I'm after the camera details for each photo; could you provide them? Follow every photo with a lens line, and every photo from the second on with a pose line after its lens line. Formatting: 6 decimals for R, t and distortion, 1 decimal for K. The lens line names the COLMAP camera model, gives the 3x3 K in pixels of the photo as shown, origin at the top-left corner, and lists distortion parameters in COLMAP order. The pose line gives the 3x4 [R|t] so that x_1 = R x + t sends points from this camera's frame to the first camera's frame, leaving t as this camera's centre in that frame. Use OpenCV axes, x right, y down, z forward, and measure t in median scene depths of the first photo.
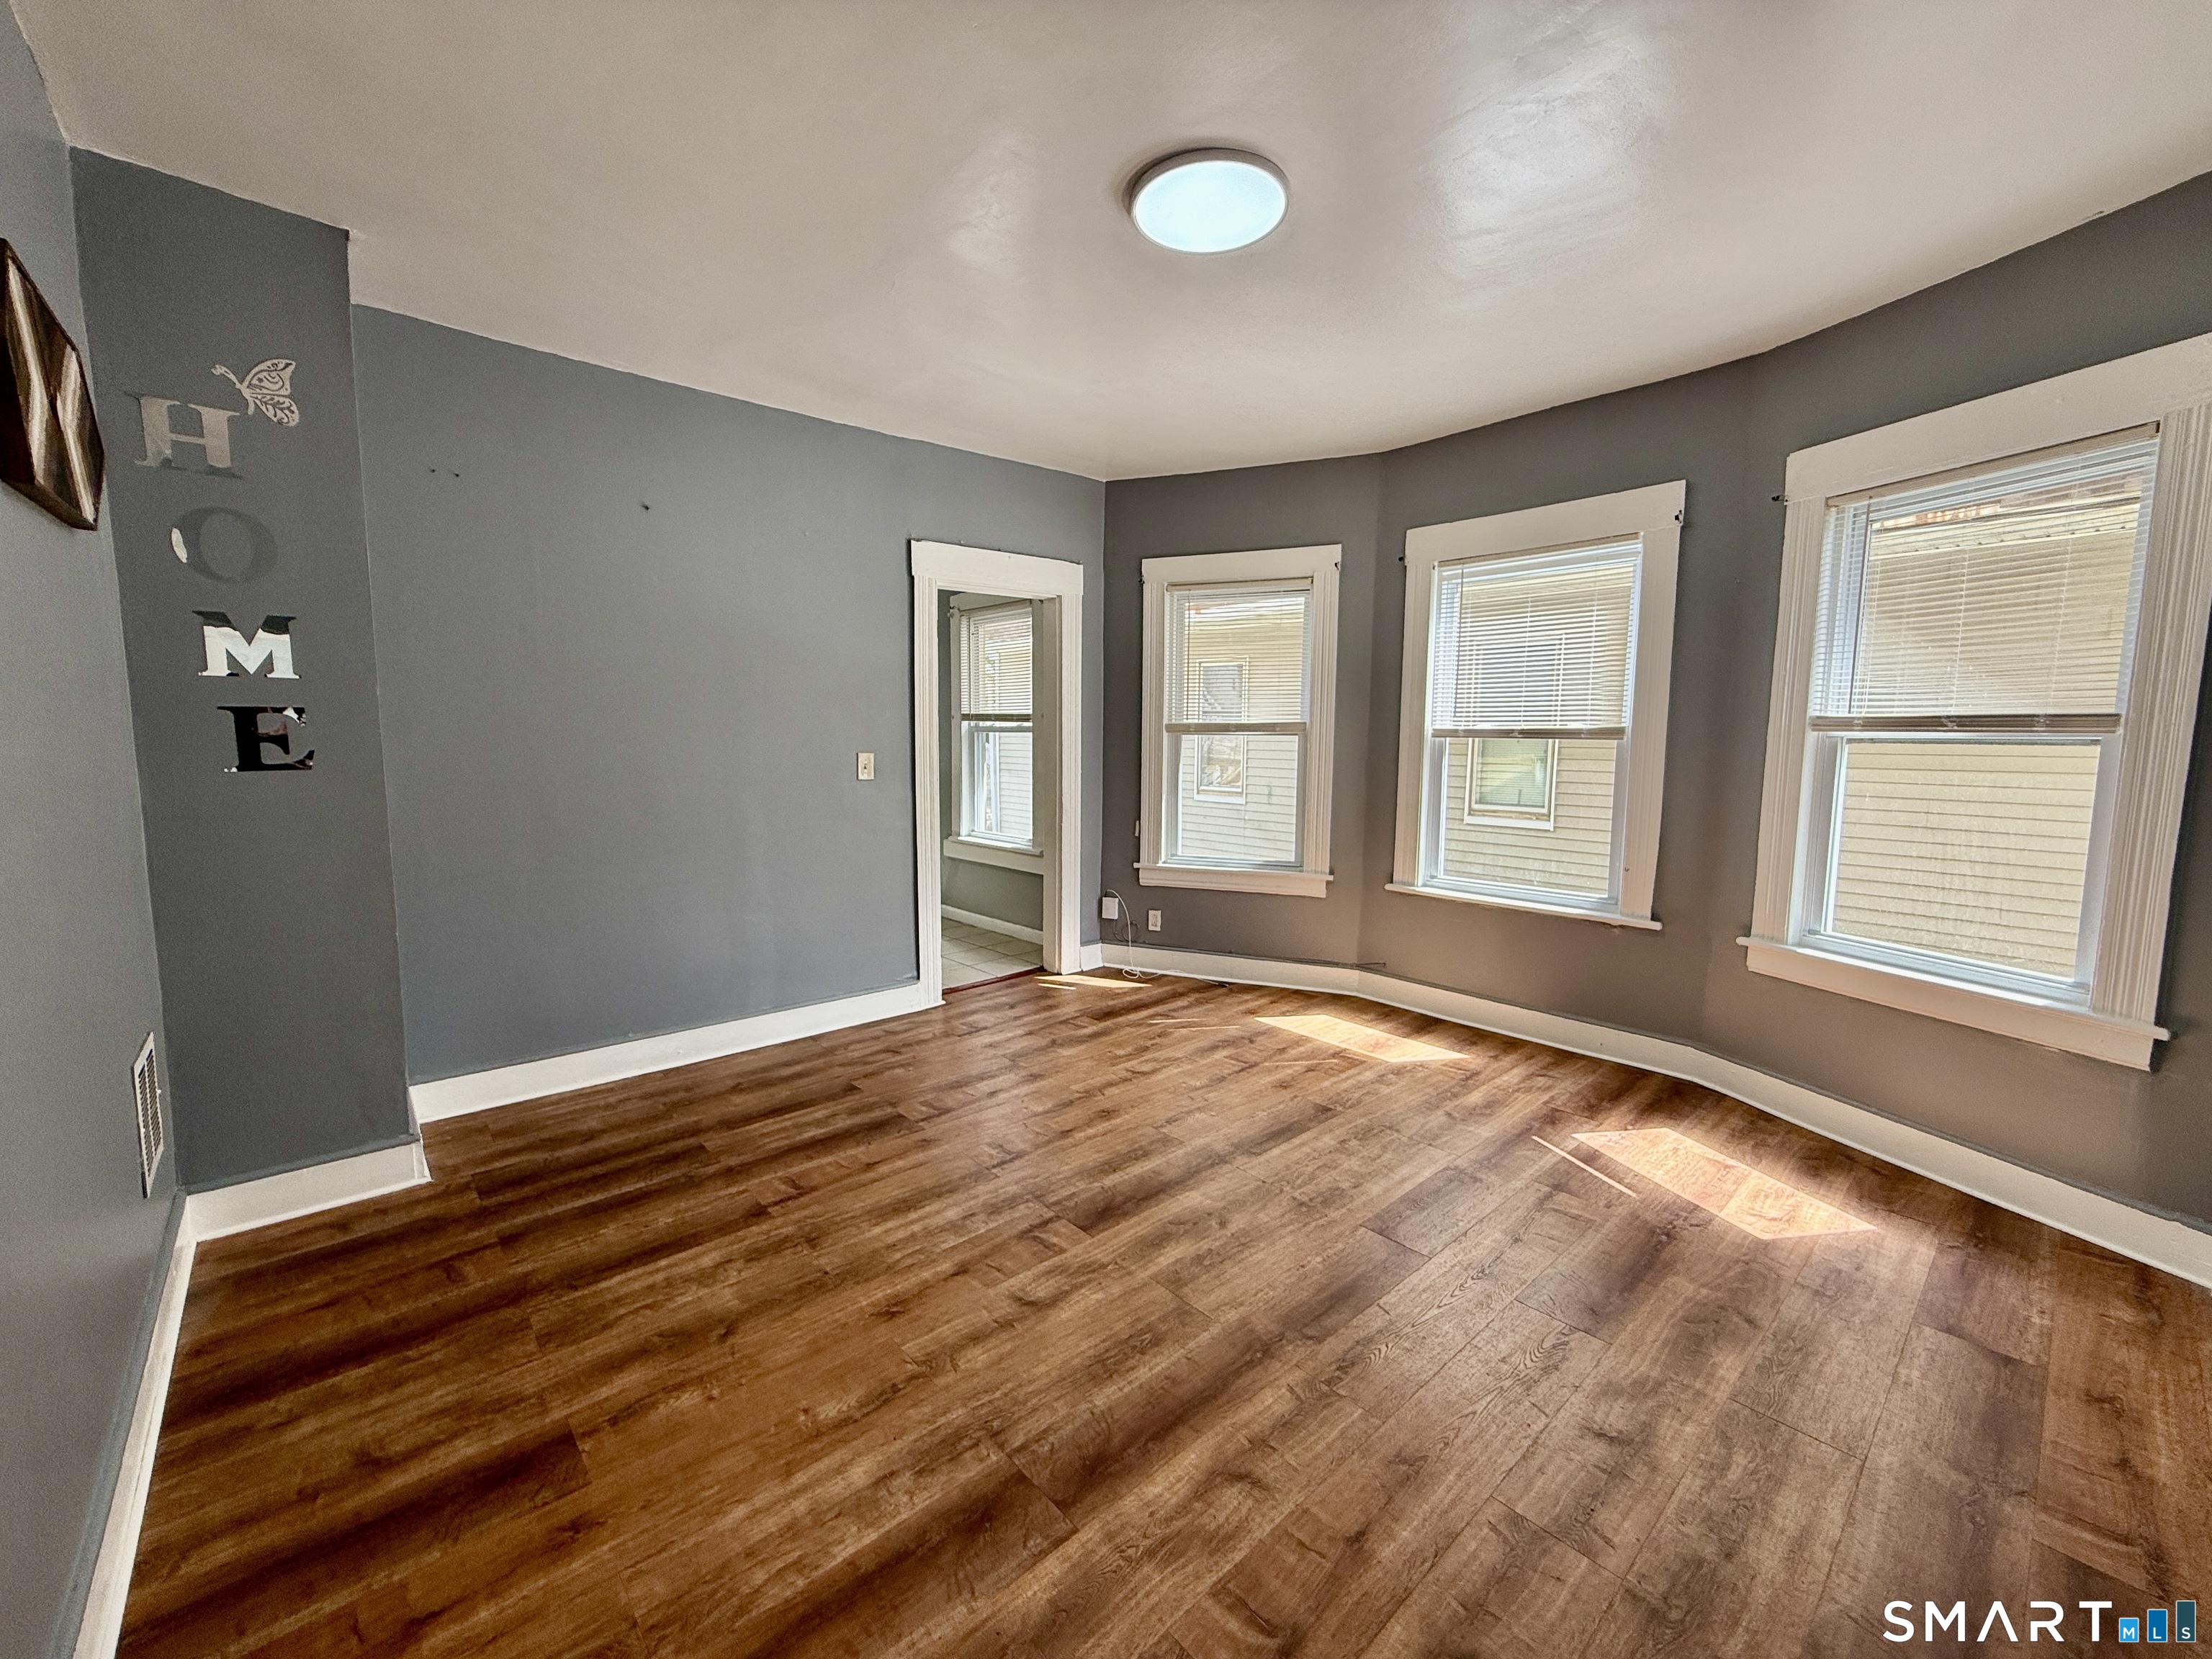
lens RADIAL K [[891.8, 0, 1105.5], [0, 891.8, 827.6], [0, 0, 1]] dist [0.007237, -0.000399]
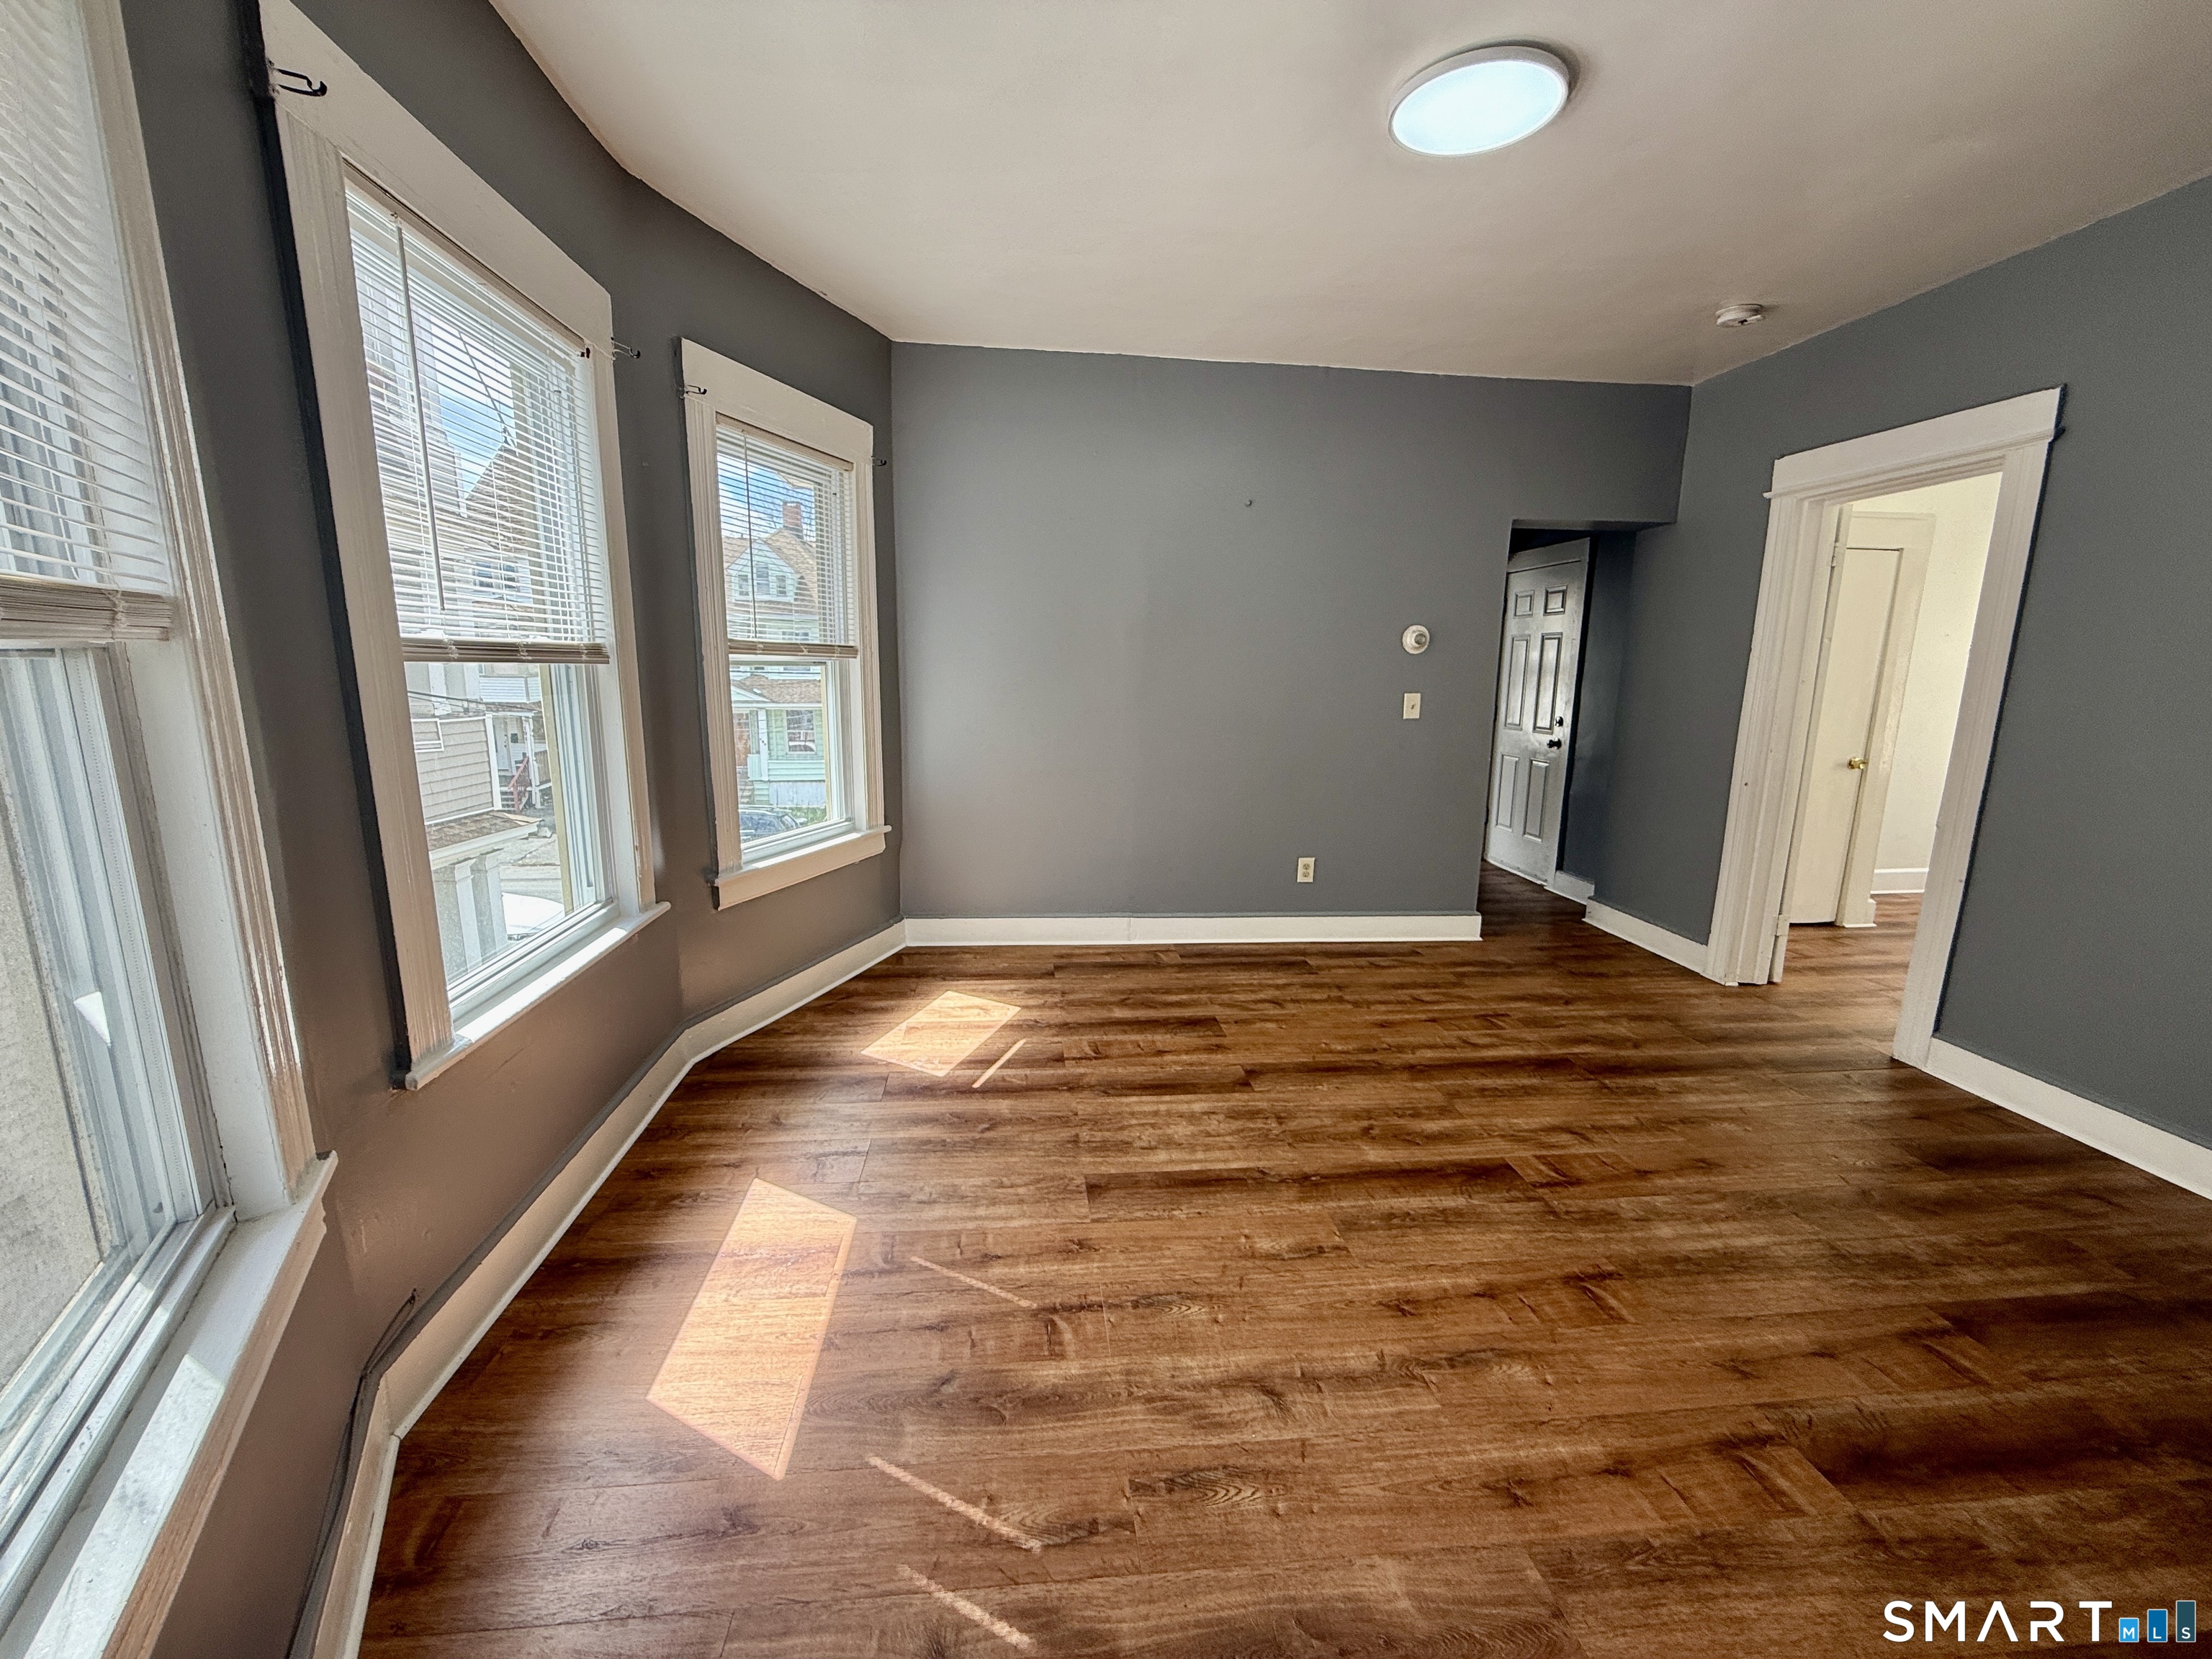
lens RADIAL K [[891.8, 0, 1104.8], [0, 891.8, 831.1], [0, 0, 1]] dist [0.007237, -0.000399]
pose [[-0.811225, -0.127868, 0.570582, -0.176760], [0.037480, 0.962420, 0.268967, -0.204981], [-0.583532, 0.239578, -0.775947, 1.900627]]
